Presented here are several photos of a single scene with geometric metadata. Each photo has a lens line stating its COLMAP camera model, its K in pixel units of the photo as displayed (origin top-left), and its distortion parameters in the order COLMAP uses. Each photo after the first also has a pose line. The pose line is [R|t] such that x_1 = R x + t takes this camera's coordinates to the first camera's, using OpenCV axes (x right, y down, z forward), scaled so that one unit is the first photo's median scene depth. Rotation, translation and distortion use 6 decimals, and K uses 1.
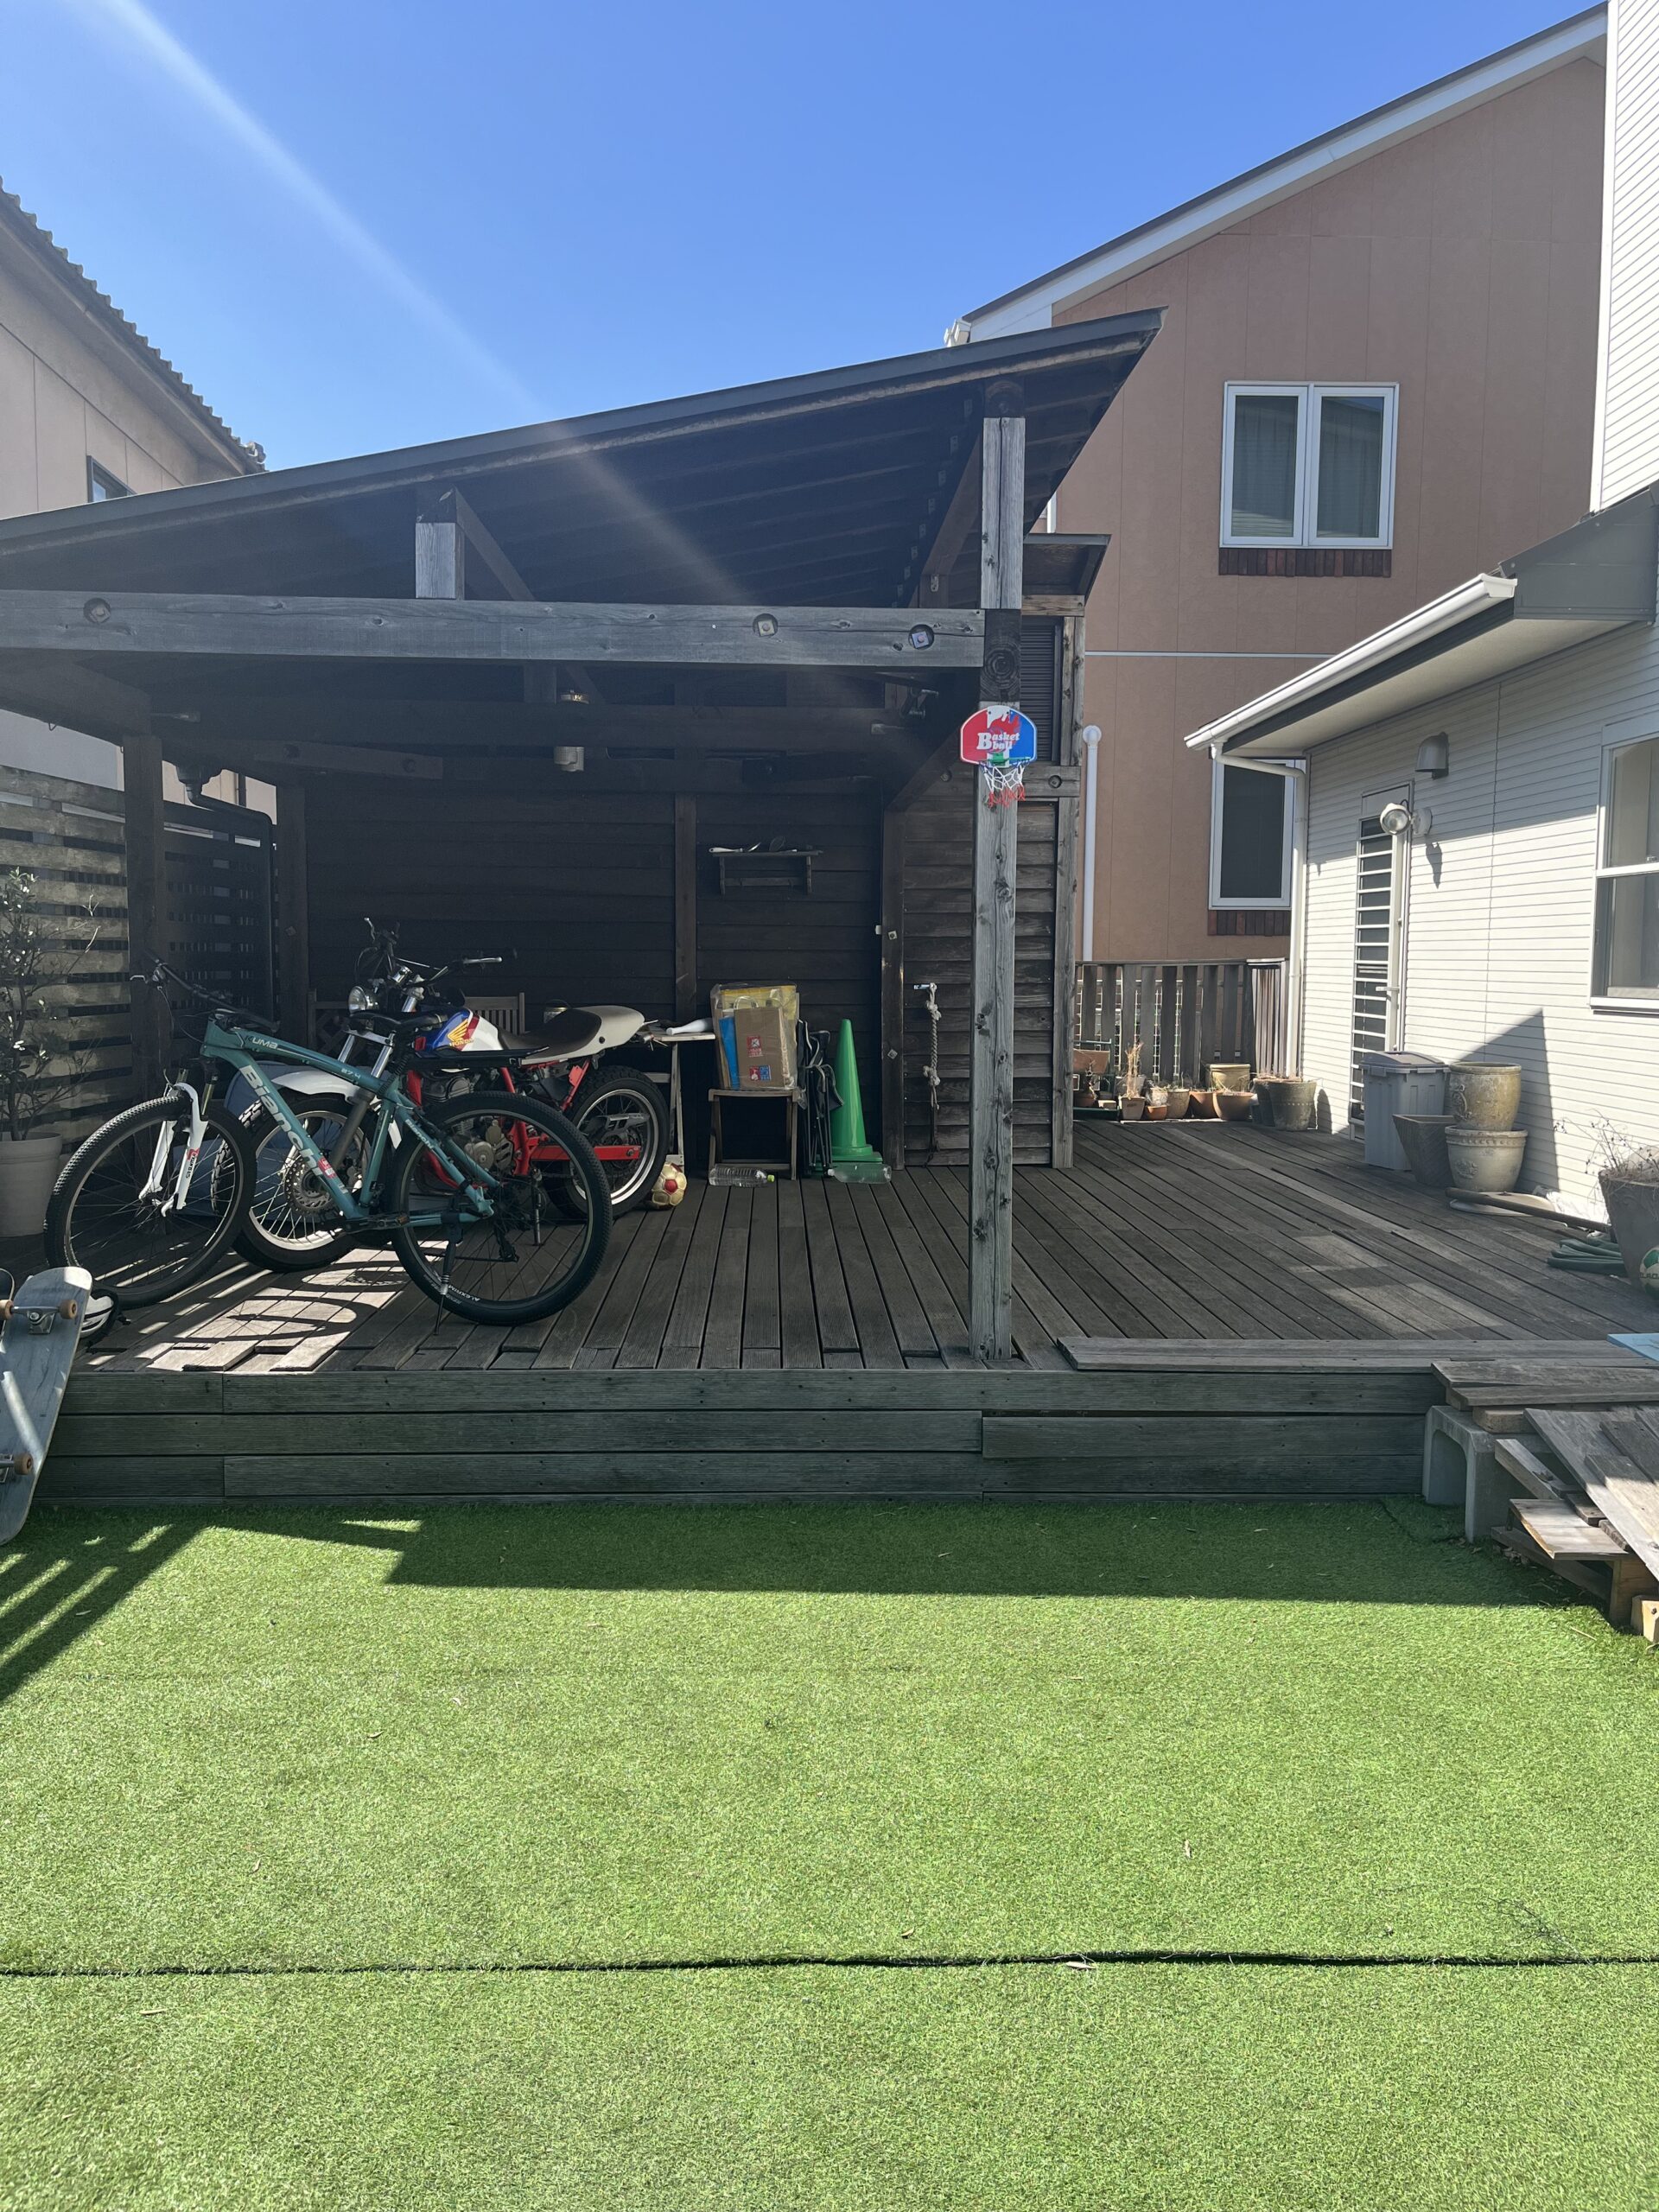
lens RADIAL K [[1674.7, 0, 824.3], [0, 1674.7, 1107.0], [0, 0, 1]] dist [0.056294, -0.073017]
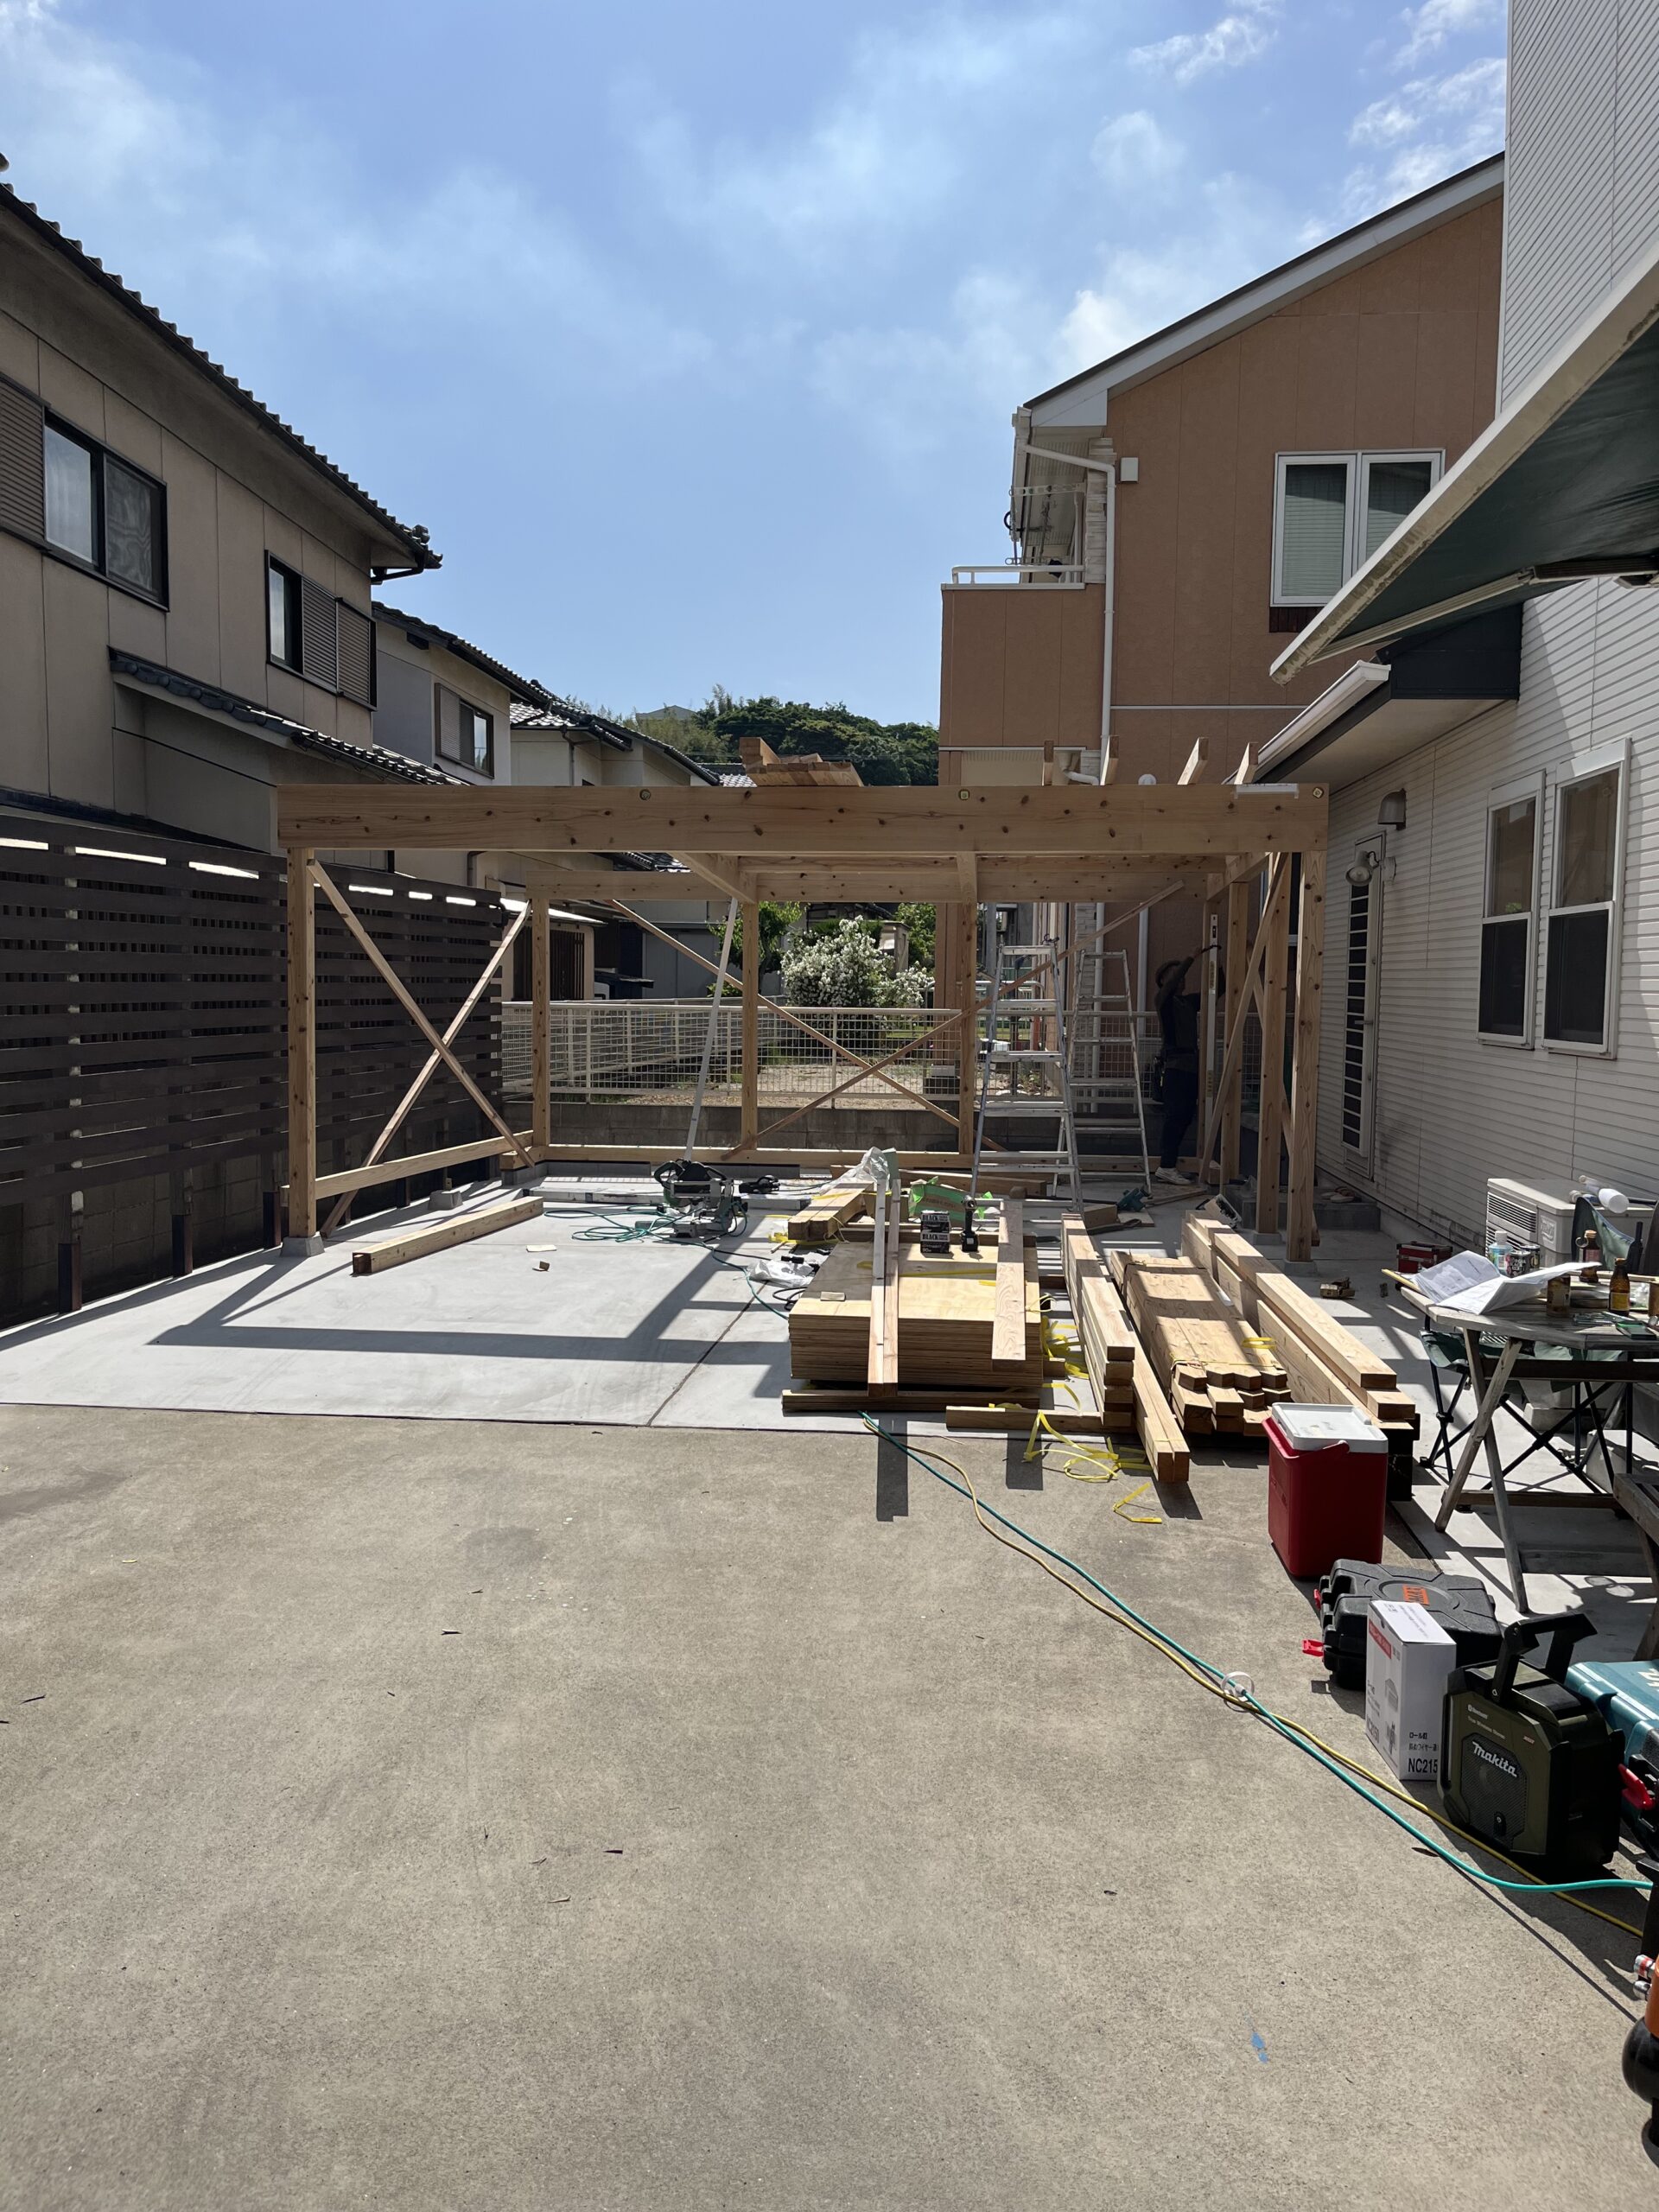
lens RADIAL K [[1674.7, 0, 813.5], [0, 1674.7, 1107.0], [0, 0, 1]] dist [0.056294, -0.073017]
pose [[0.991383, 0.016123, -0.130002, 0.145976], [-0.017998, 0.999750, -0.013257, 0.006282], [0.129756, 0.015482, 0.991425, -0.143207]]
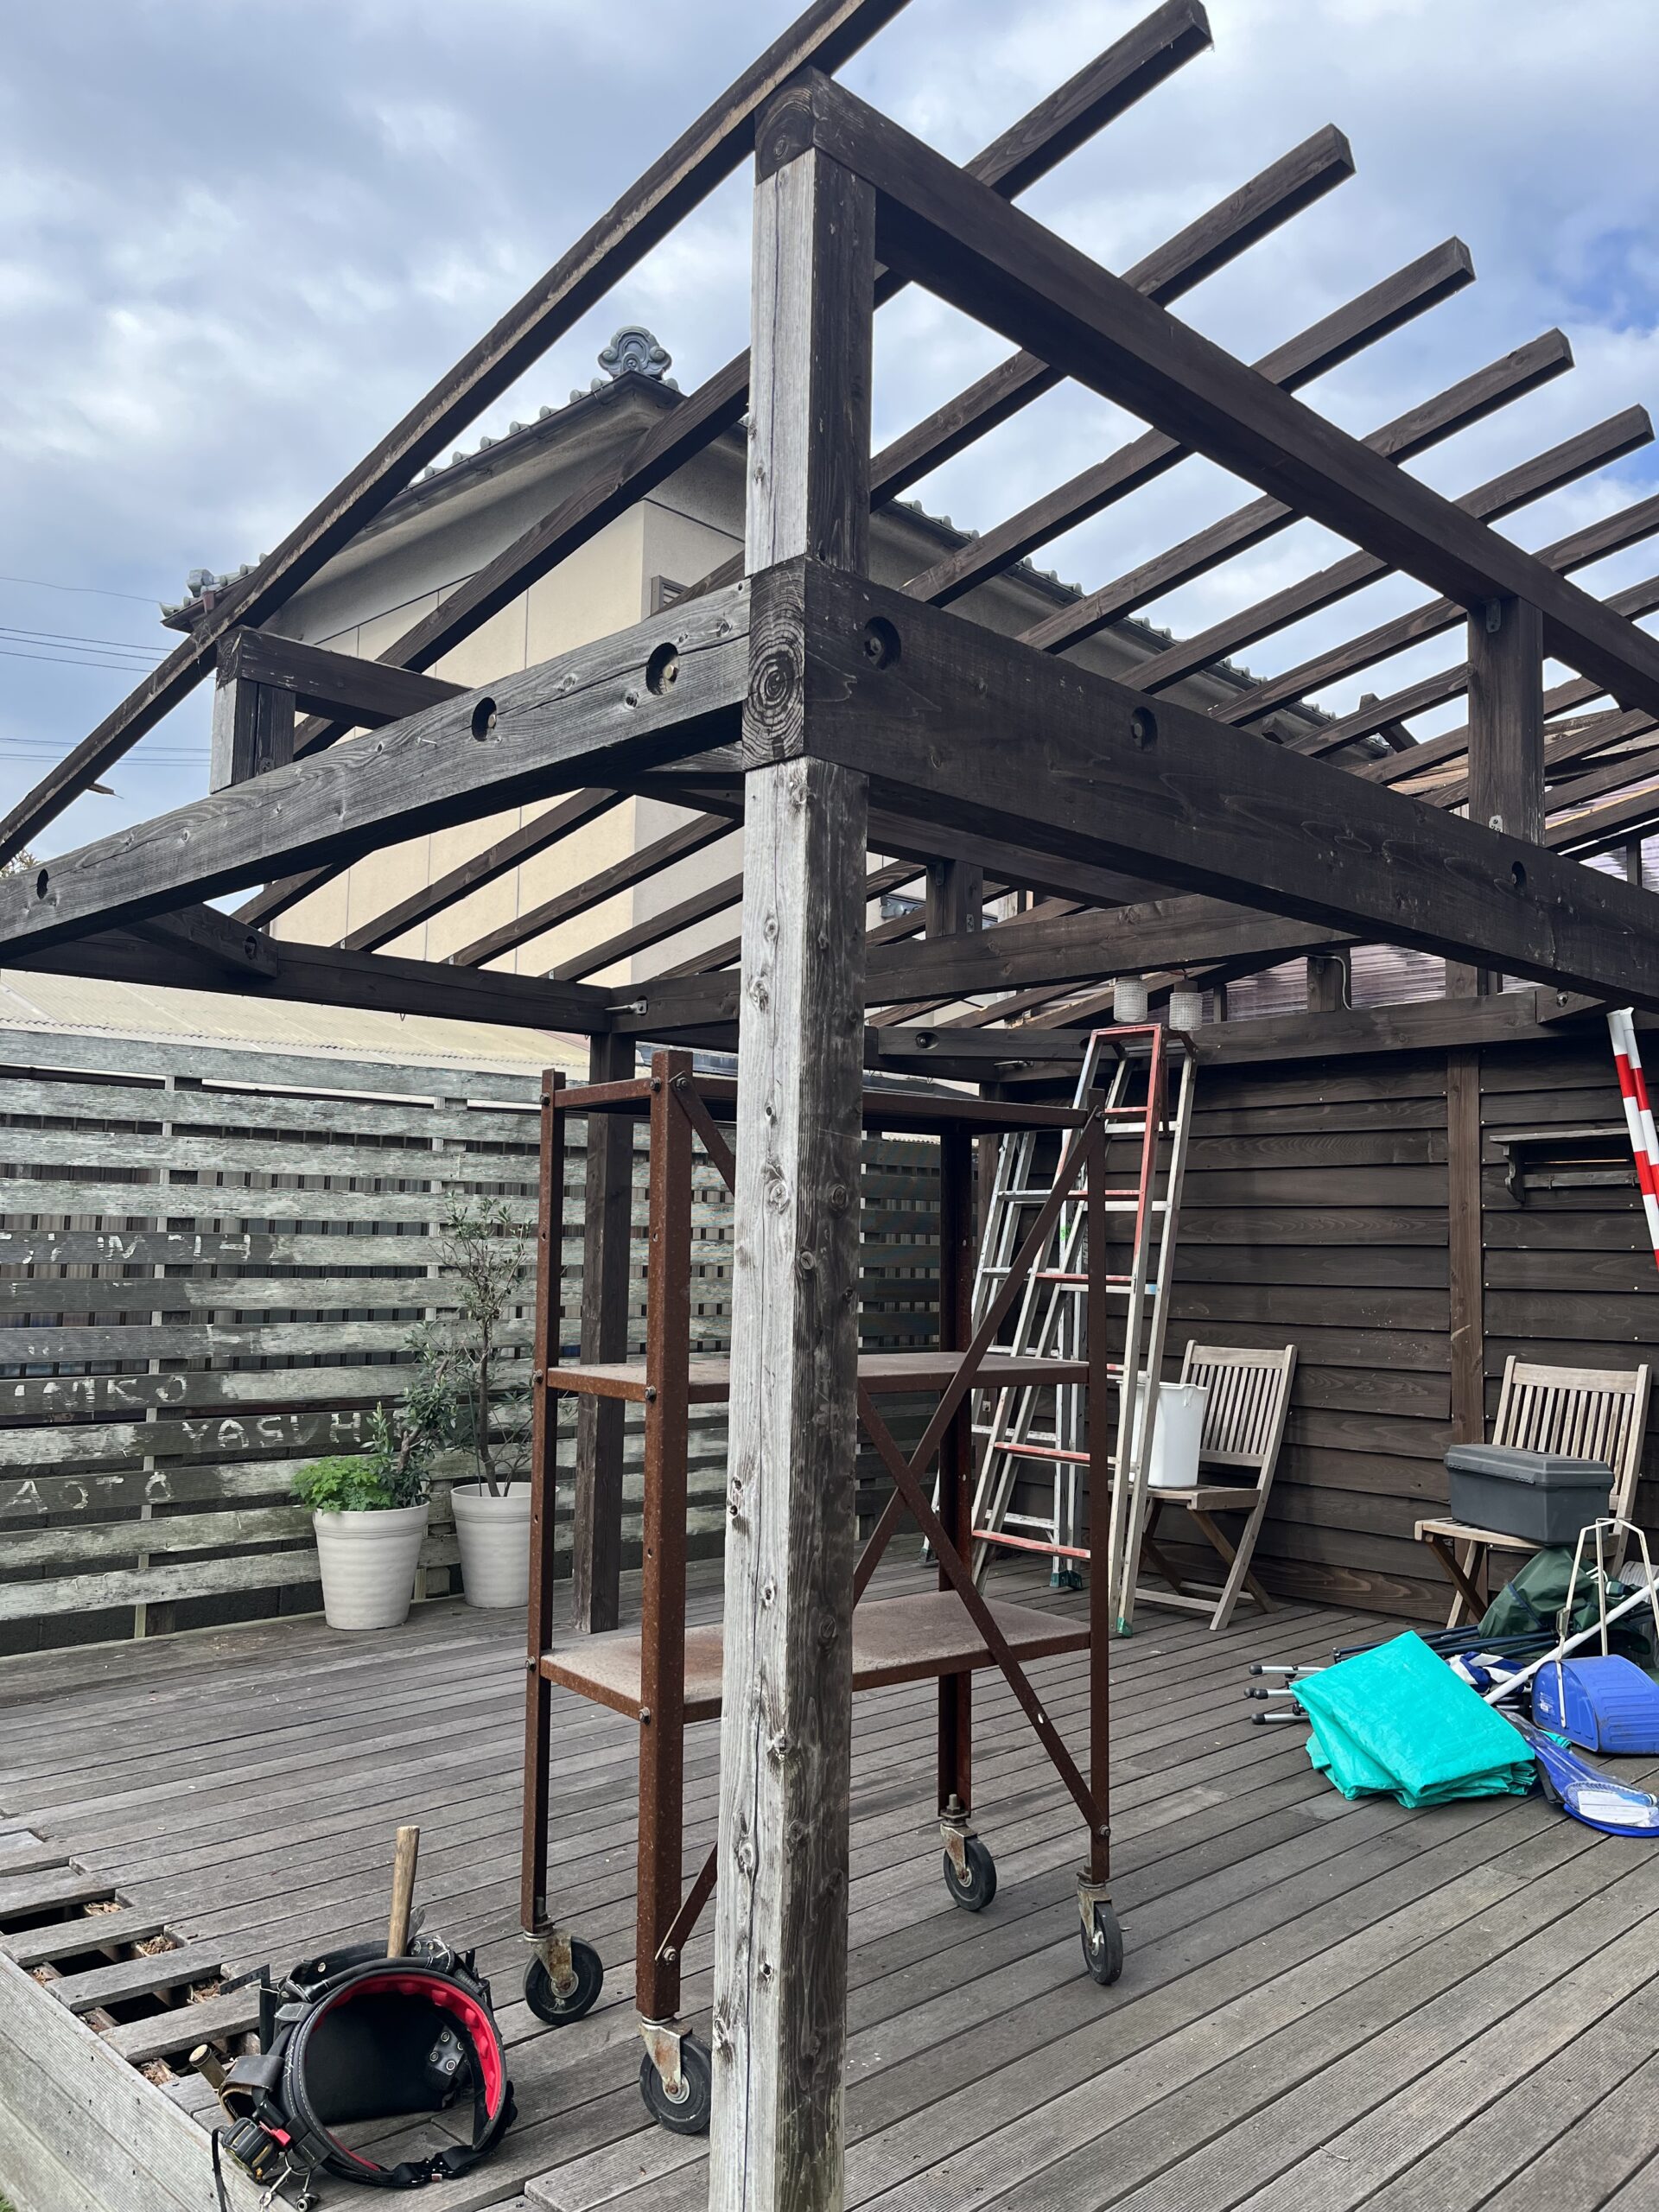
lens RADIAL K [[1674.7, 0, 828.9], [0, 1674.7, 1116.4], [0, 0, 1]] dist [0.056294, -0.073017]
pose [[0.675459, -0.049151, -0.735758, 0.458234], [-0.086715, 0.985559, -0.145447, -0.093024], [0.732281, 0.162044, 0.661442, 0.778528]]
